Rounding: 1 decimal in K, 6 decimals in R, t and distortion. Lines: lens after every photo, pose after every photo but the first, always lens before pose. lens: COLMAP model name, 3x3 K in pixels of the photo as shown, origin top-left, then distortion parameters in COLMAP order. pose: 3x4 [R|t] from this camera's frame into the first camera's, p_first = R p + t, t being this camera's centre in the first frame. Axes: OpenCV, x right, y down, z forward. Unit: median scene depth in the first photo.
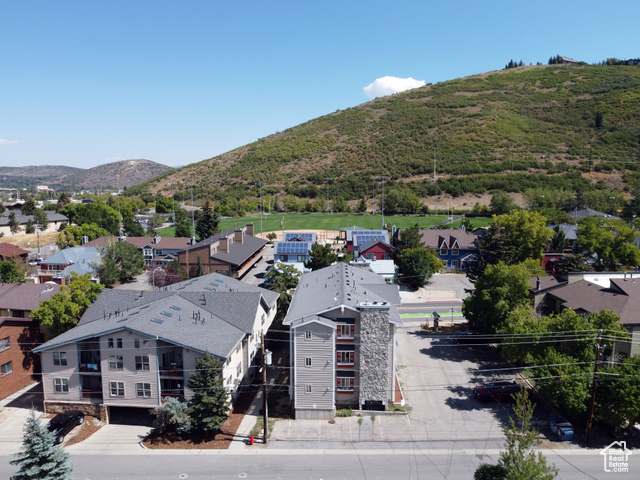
lens RADIAL K [[487.0, 0, 321.6], [0, 487.0, 238.1], [0, 0, 1]] dist [-0.003205, -0.002959]
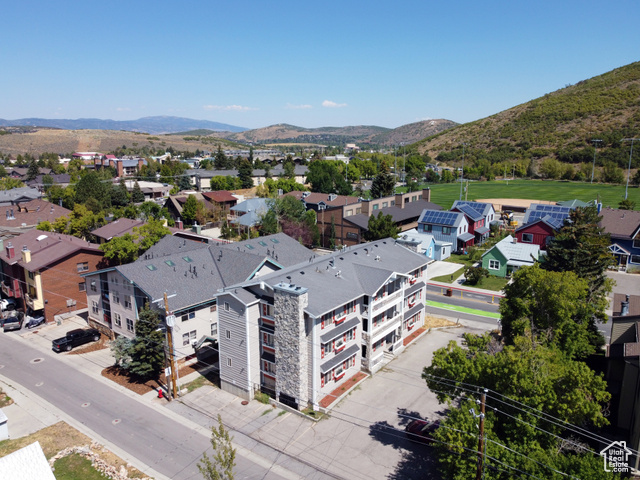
lens RADIAL K [[487.0, 0, 321.6], [0, 487.0, 238.1], [0, 0, 1]] dist [-0.003205, -0.002959]
pose [[0.825473, 0.122438, -0.551002, 0.094860], [-0.078131, 0.991578, 0.103288, -0.006646], [0.559008, -0.042211, 0.828087, 0.049641]]
